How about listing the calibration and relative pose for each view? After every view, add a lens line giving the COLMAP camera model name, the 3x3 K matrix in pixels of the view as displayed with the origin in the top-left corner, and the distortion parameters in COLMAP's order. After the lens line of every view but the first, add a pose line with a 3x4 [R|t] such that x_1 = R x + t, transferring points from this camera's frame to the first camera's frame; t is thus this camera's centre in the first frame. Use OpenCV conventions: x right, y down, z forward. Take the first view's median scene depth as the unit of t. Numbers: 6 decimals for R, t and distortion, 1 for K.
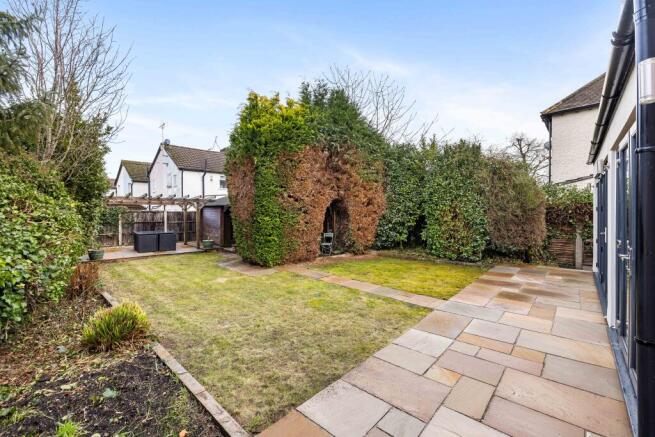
lens RADIAL K [[275.6, 0, 326.1], [0, 275.6, 214.7], [0, 0, 1]] dist [0.002360, 0.000559]
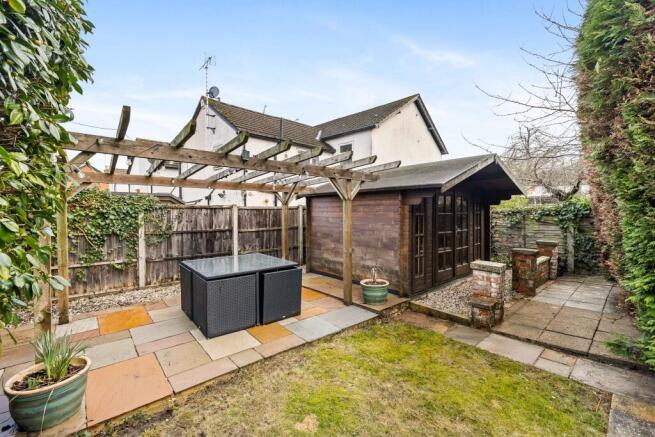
lens RADIAL K [[275.6, 0, 325.7], [0, 275.6, 213.6], [0, 0, 1]] dist [0.002360, 0.000559]
pose [[0.999493, -0.005155, -0.031416, -0.437767], [0.005098, 0.999985, -0.001900, 0.000809], [0.031426, 0.001738, 0.999505, 0.569516]]
